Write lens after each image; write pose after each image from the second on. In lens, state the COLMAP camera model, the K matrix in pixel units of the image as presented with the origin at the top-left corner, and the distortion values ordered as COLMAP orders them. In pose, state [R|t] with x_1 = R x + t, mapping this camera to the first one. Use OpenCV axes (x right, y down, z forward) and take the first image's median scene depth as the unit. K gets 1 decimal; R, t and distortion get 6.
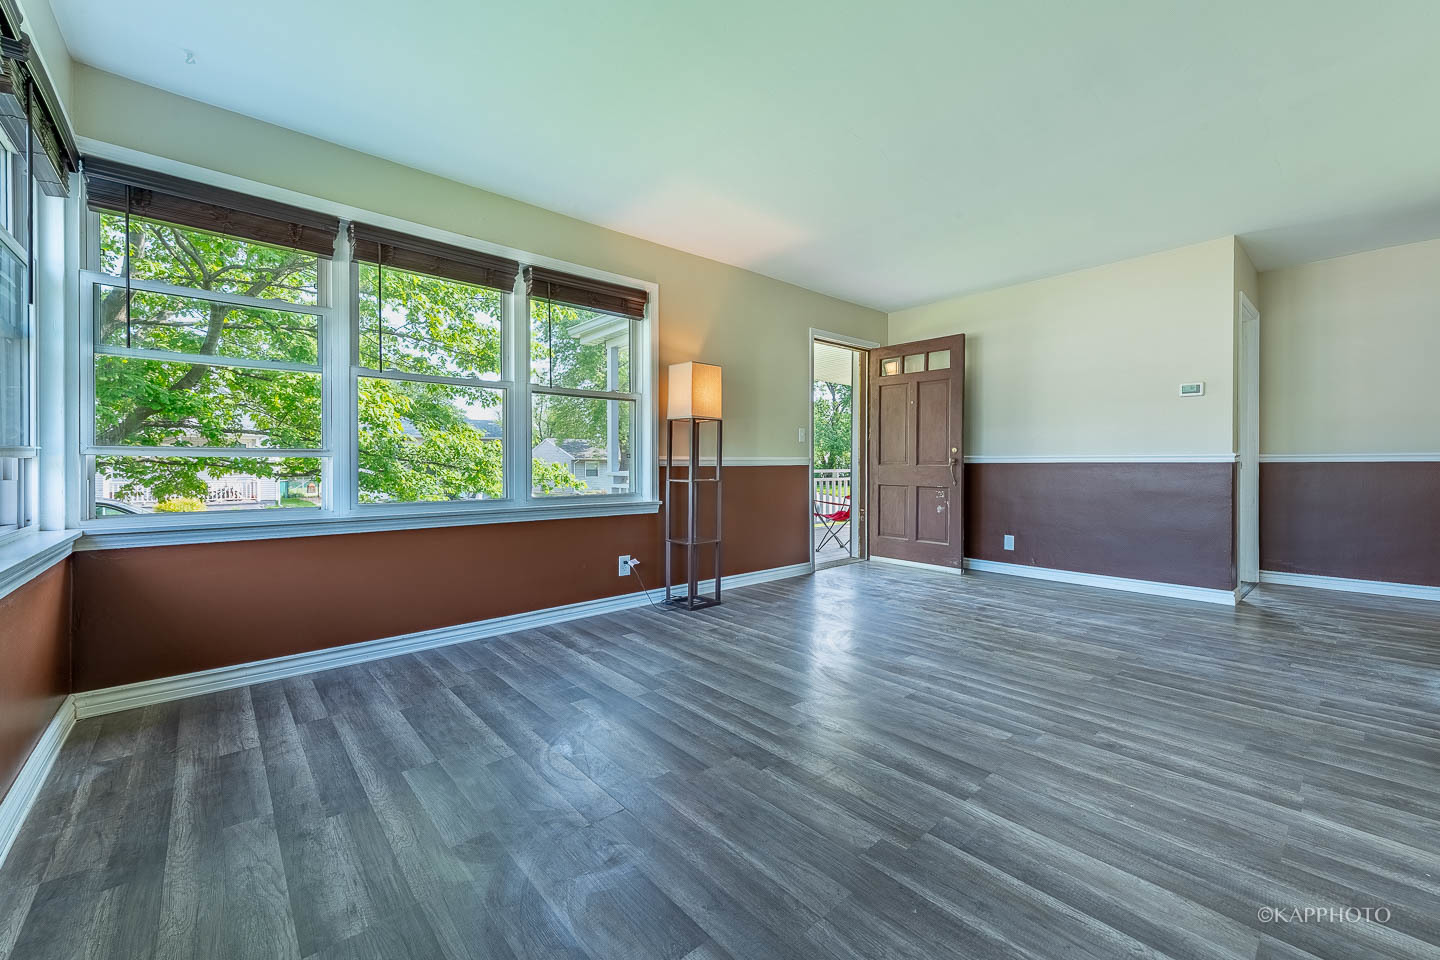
lens RADIAL K [[565.5, 0, 719.0], [0, 565.5, 469.3], [0, 0, 1]] dist [0.015996, -0.005196]
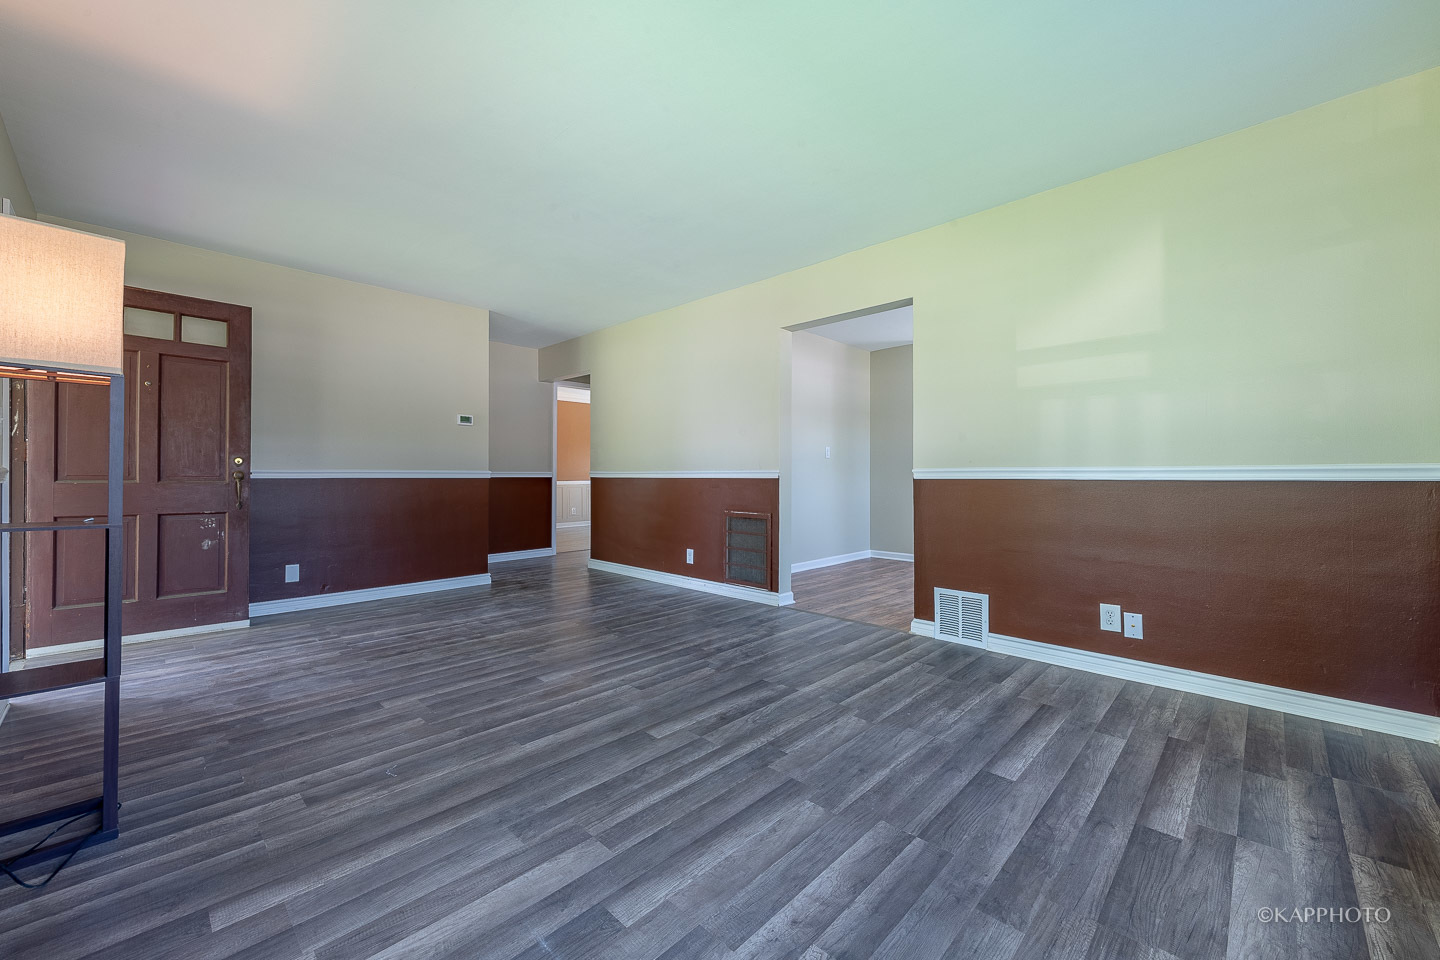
lens RADIAL K [[565.5, 0, 719.0], [0, 565.5, 469.3], [0, 0, 1]] dist [0.015996, -0.005196]
pose [[-0.072124, 0.011666, 0.997327, -0.763691], [0.011337, 0.999877, -0.010876, -0.016051], [-0.997331, 0.010522, -0.072247, 0.886666]]
